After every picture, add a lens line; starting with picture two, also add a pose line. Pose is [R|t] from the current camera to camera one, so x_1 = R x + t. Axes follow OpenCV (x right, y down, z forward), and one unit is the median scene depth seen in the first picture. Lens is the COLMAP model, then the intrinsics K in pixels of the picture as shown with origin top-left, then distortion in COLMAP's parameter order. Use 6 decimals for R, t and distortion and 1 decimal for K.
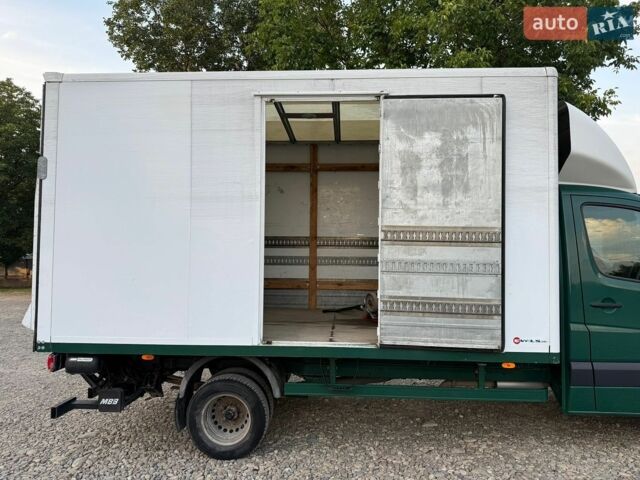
lens RADIAL K [[470.2, 0, 322.4], [0, 470.2, 235.7], [0, 0, 1]] dist [0.041322, -0.034736]
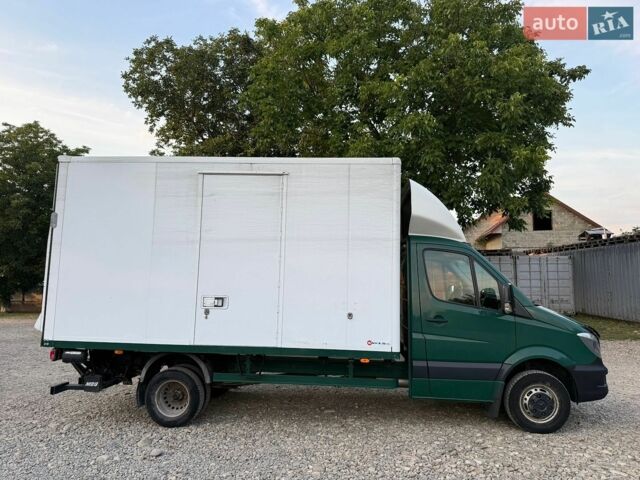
lens RADIAL K [[470.2, 0, 322.4], [0, 470.2, 235.7], [0, 0, 1]] dist [0.041322, -0.034736]
pose [[0.999493, 0.013007, -0.029061, 0.268082], [-0.014933, 0.997636, -0.067078, -0.007972], [0.028120, 0.067478, 0.997324, -0.413403]]
